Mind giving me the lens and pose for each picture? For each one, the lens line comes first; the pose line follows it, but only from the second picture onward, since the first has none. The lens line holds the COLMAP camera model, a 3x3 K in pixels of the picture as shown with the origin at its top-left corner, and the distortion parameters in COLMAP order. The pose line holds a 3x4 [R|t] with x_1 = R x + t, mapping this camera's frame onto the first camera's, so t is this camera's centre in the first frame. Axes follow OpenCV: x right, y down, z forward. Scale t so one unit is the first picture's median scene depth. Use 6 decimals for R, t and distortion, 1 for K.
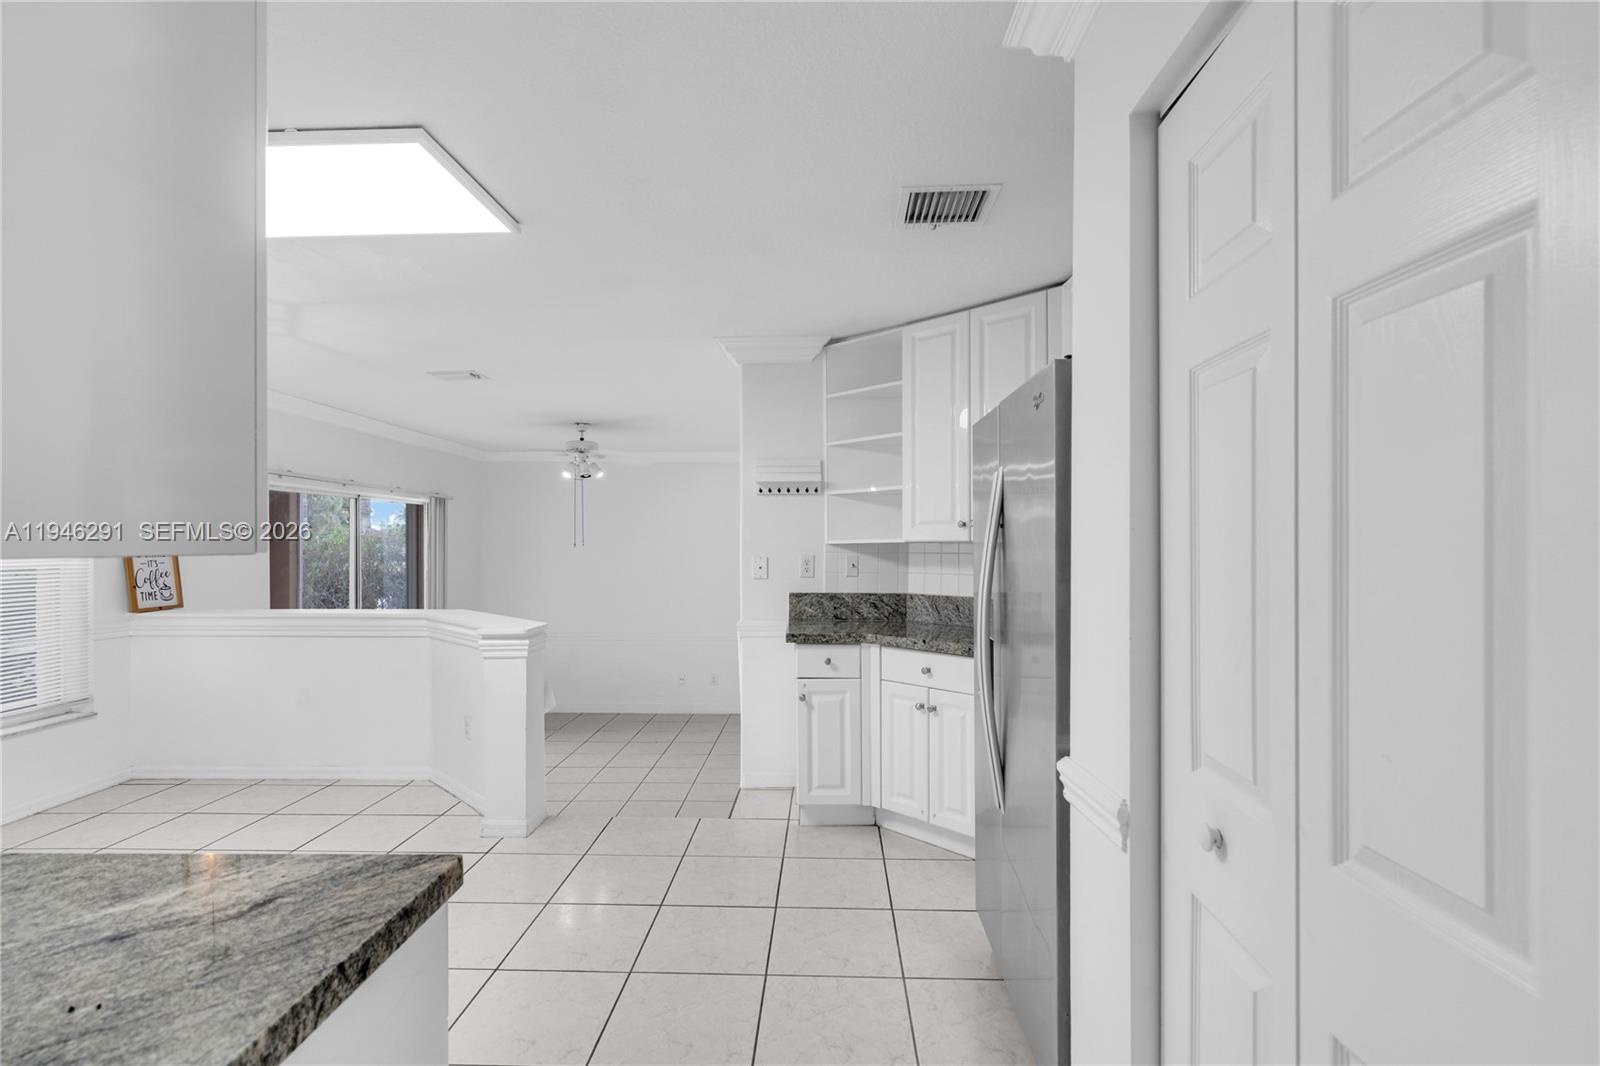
lens RADIAL K [[751.5, 0, 801.8], [0, 751.5, 539.8], [0, 0, 1]] dist [0.002964, 0.000745]
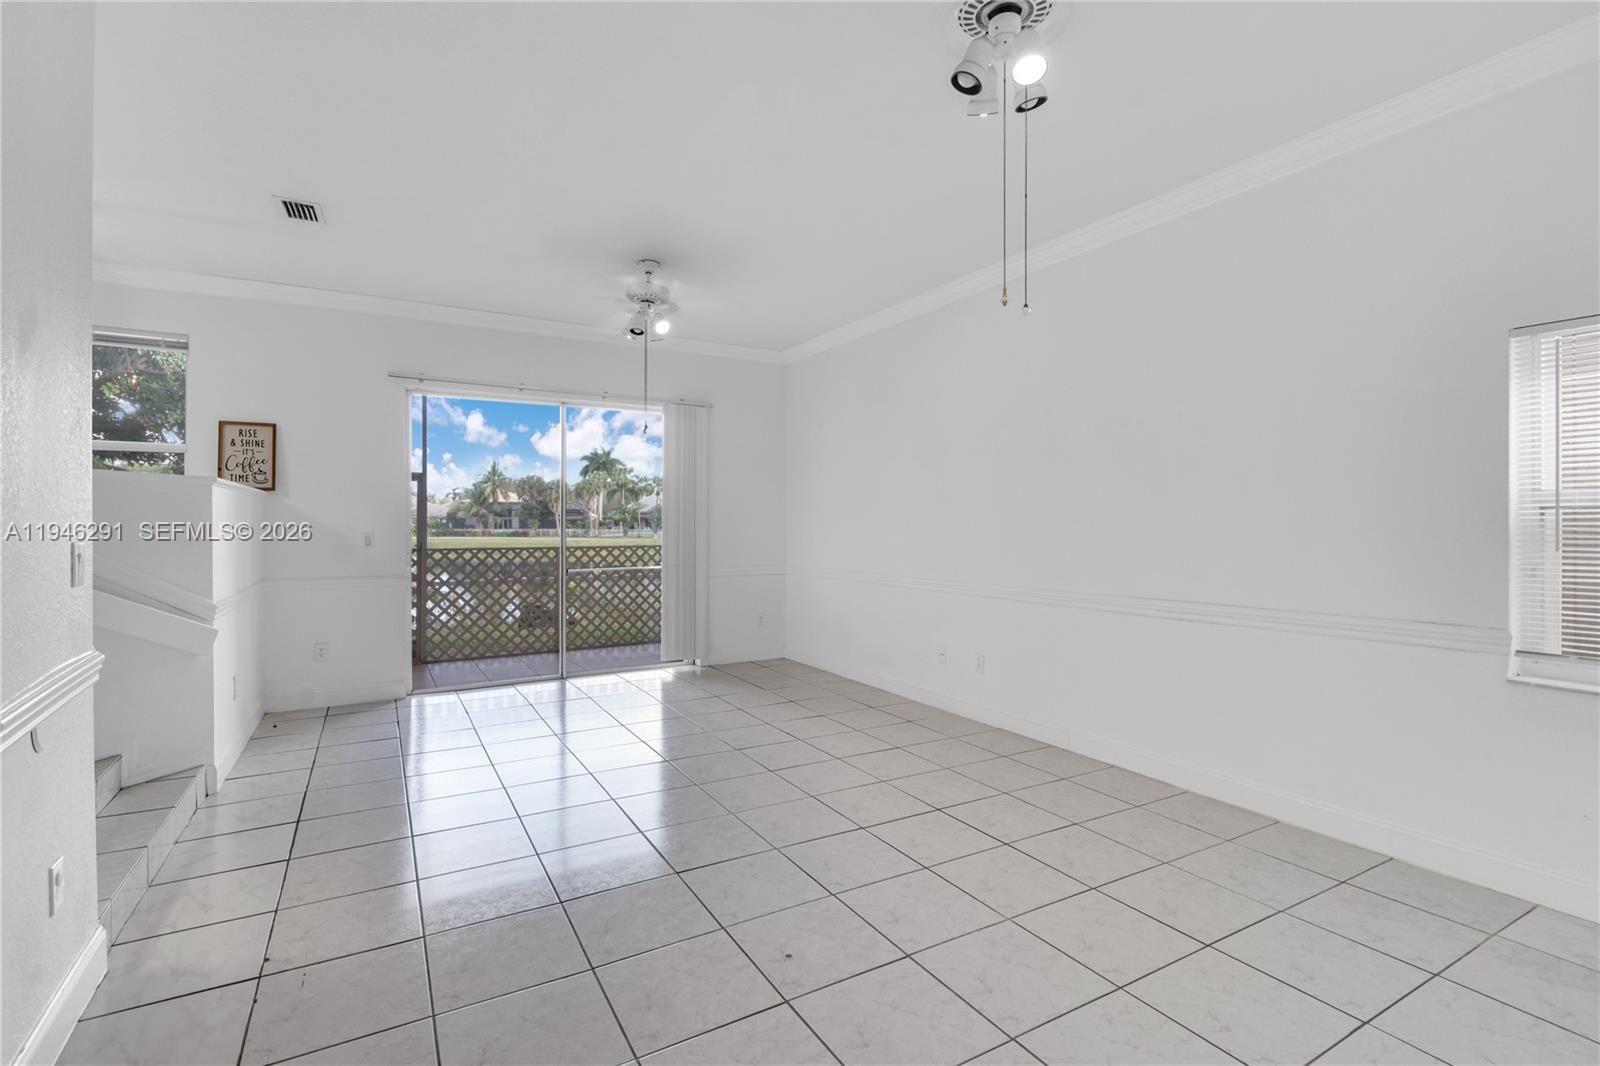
lens RADIAL K [[740.6, 0, 805.3], [0, 740.6, 531.7], [0, 0, 1]] dist [0.000848, 0.000363]
pose [[0.526139, 0.008929, -0.850352, 0.601273], [0.000910, 0.999938, 0.011063, 0.144864], [0.850398, -0.006594, 0.526099, 1.118400]]
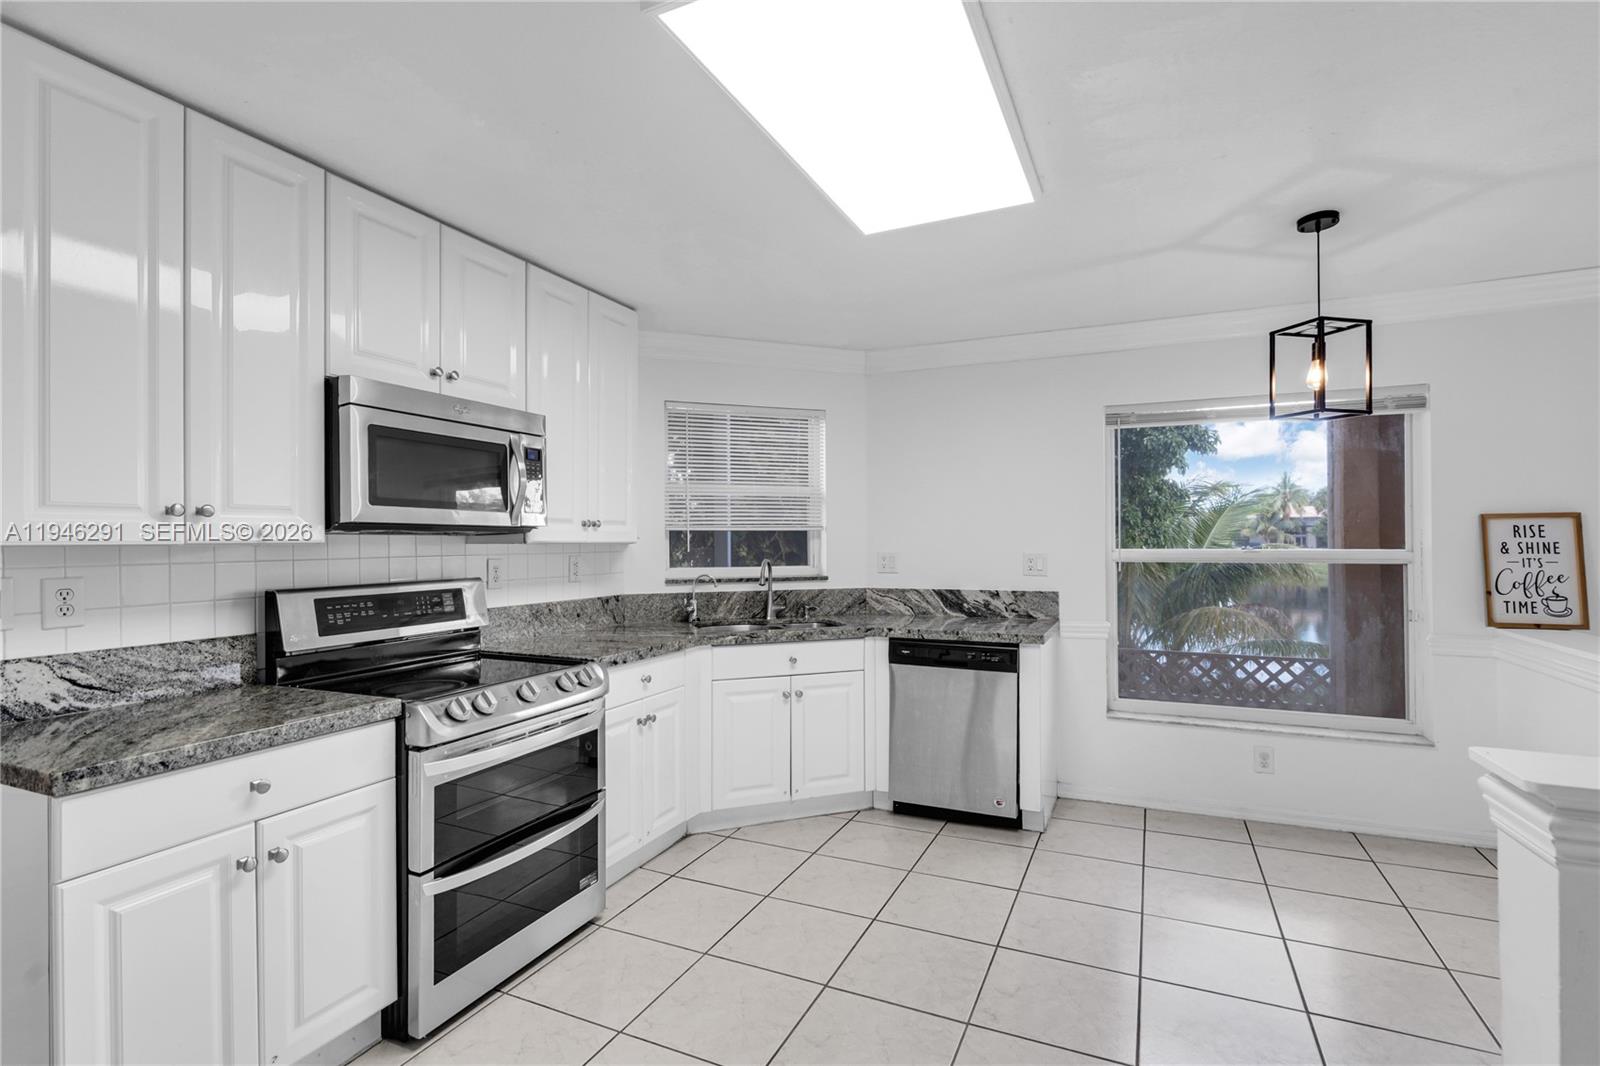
lens RADIAL K [[751.5, 0, 801.8], [0, 751.5, 539.8], [0, 0, 1]] dist [0.002964, 0.000745]
pose [[-0.387310, 0.000291, -0.921949, 0.064291], [0.006564, 0.999975, -0.002443, 0.007230], [0.921926, -0.006998, -0.387303, 0.630862]]
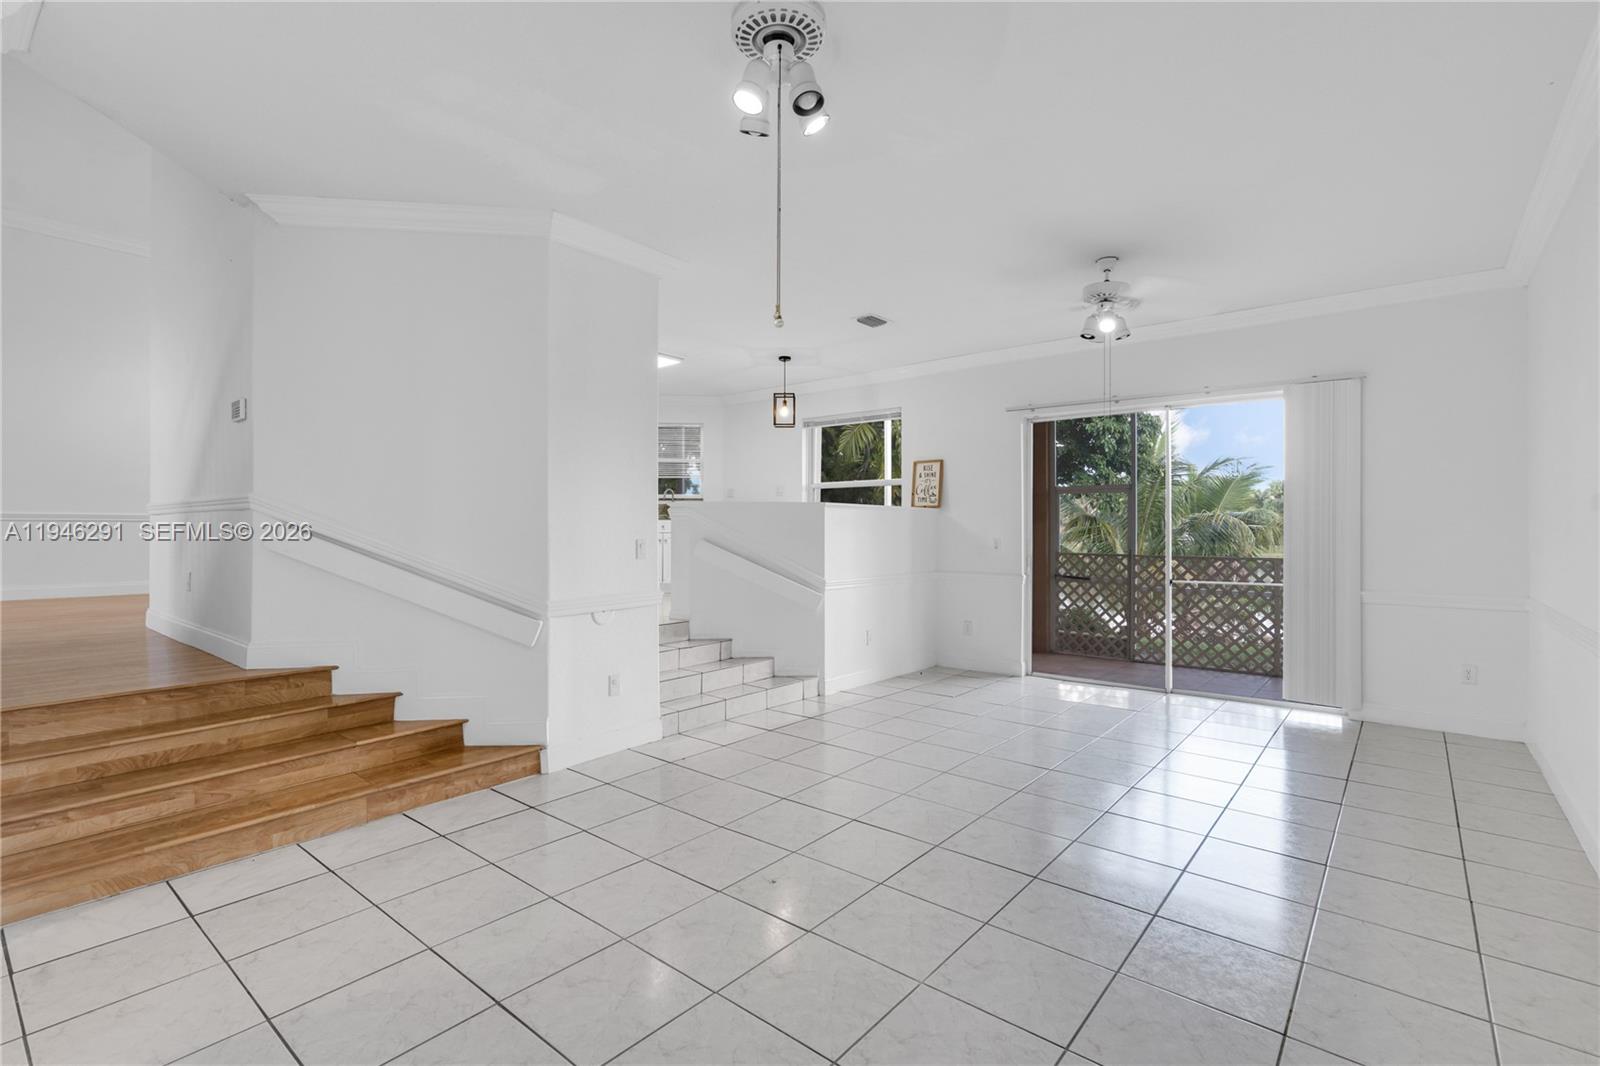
lens RADIAL K [[740.6, 0, 805.3], [0, 740.6, 531.7], [0, 0, 1]] dist [0.000848, 0.000363]
pose [[-0.610083, -0.000518, -0.792337, 0.638713], [-0.002216, 0.999997, 0.001052, 0.144479], [0.792334, 0.002398, -0.610082, 1.787122]]
